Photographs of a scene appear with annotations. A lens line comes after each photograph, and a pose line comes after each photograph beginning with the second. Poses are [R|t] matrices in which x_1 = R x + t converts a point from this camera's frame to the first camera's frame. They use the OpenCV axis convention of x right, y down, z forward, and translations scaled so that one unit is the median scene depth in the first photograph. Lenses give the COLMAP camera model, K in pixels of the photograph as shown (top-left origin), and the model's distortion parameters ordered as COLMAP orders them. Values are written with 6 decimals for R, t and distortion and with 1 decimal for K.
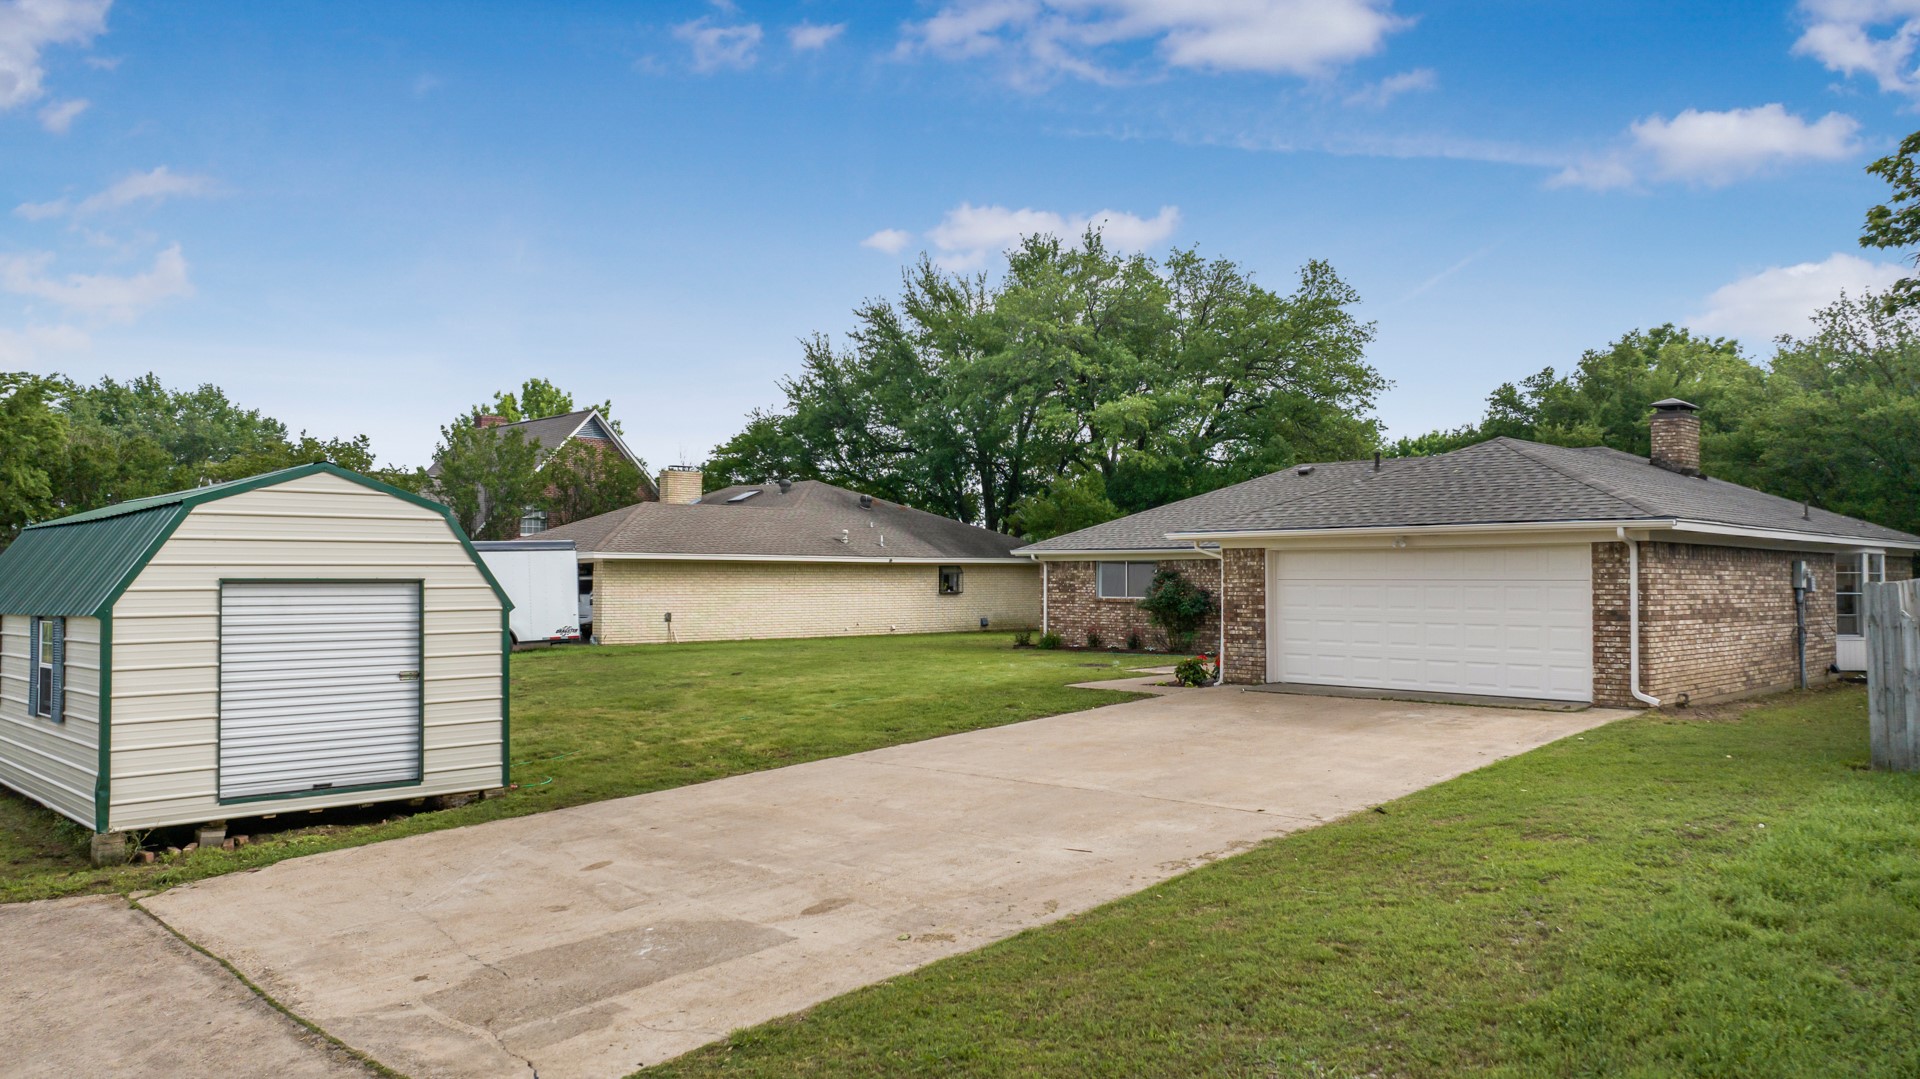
lens RADIAL K [[1336.3, 0, 960.0], [0, 1336.3, 539.5], [0, 0, 1]] dist [0.000775, 0.000002]
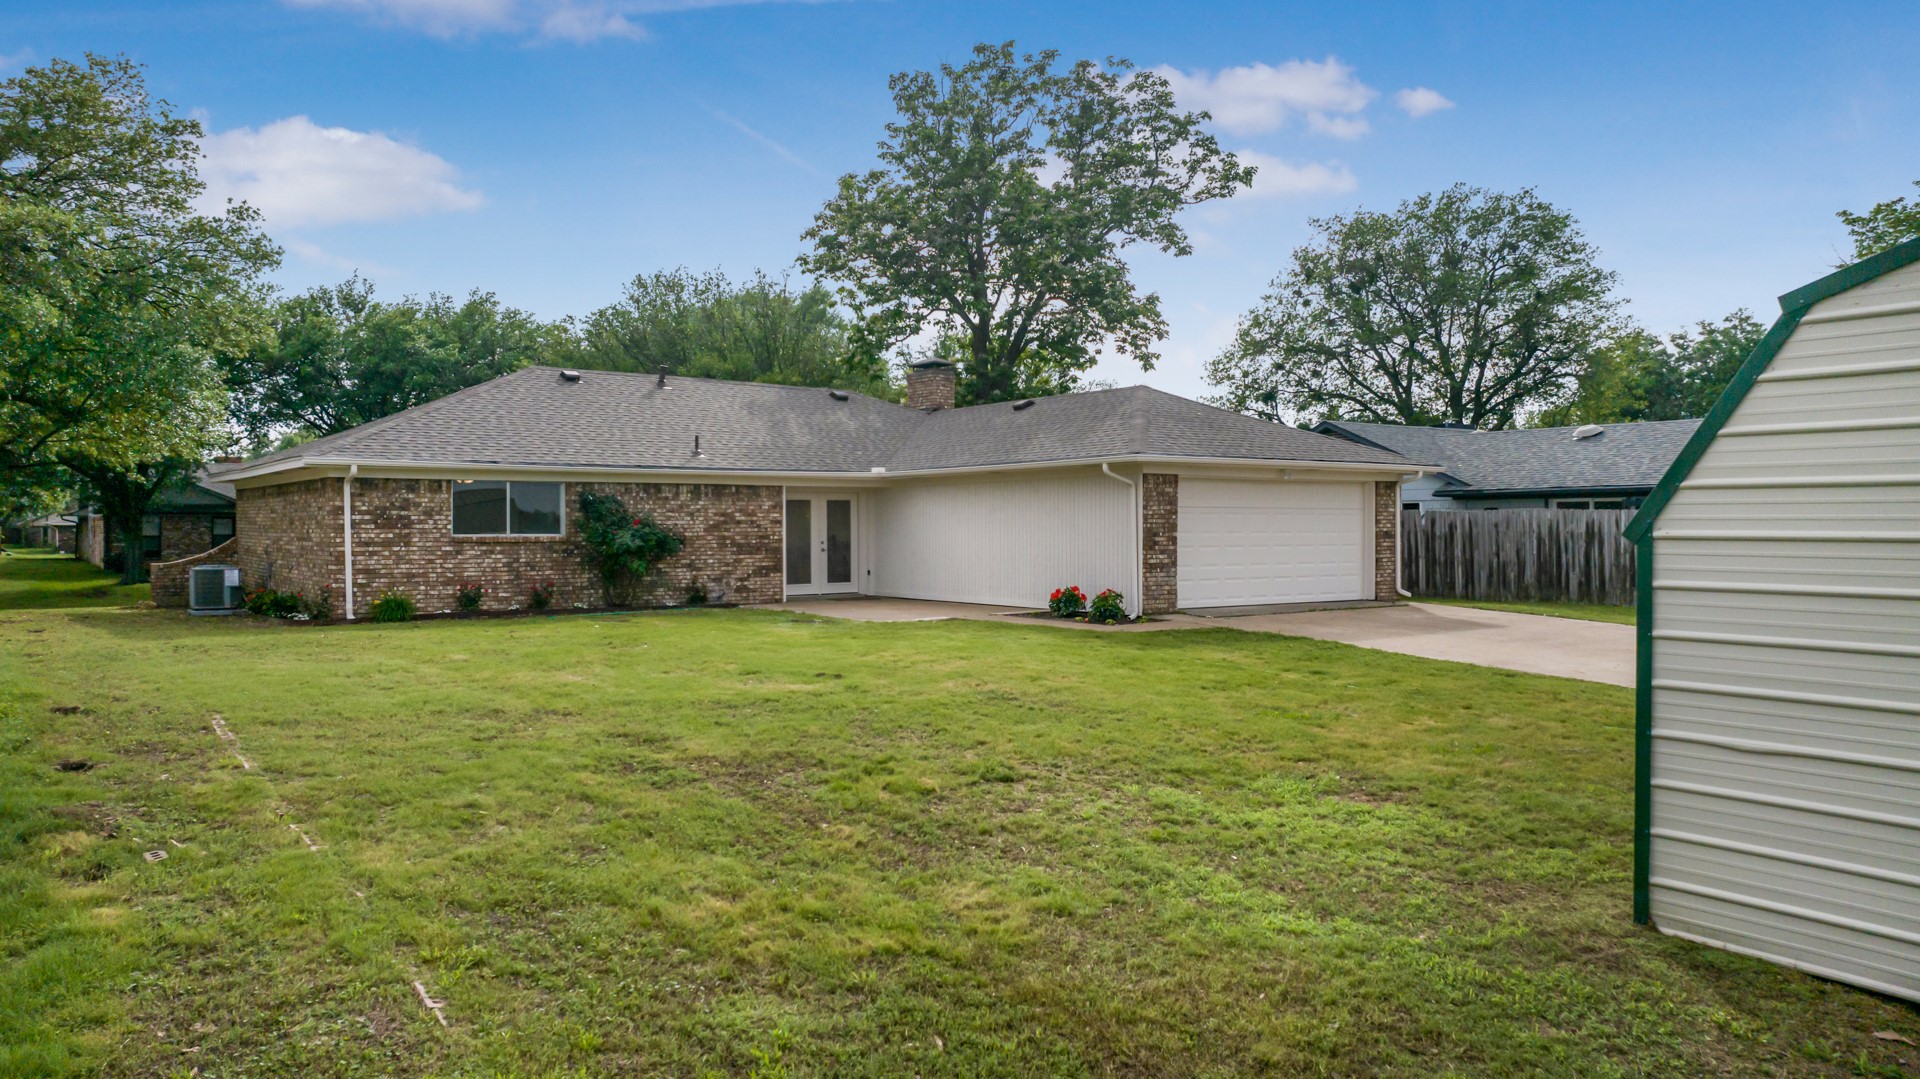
lens RADIAL K [[1336.3, 0, 960.0], [0, 1336.3, 539.5], [0, 0, 1]] dist [0.000775, 0.000002]
pose [[0.161710, -0.007917, 0.986807, -0.762061], [-0.027090, 0.999555, 0.012458, 0.045850], [-0.986466, -0.028747, 0.161423, 0.985679]]
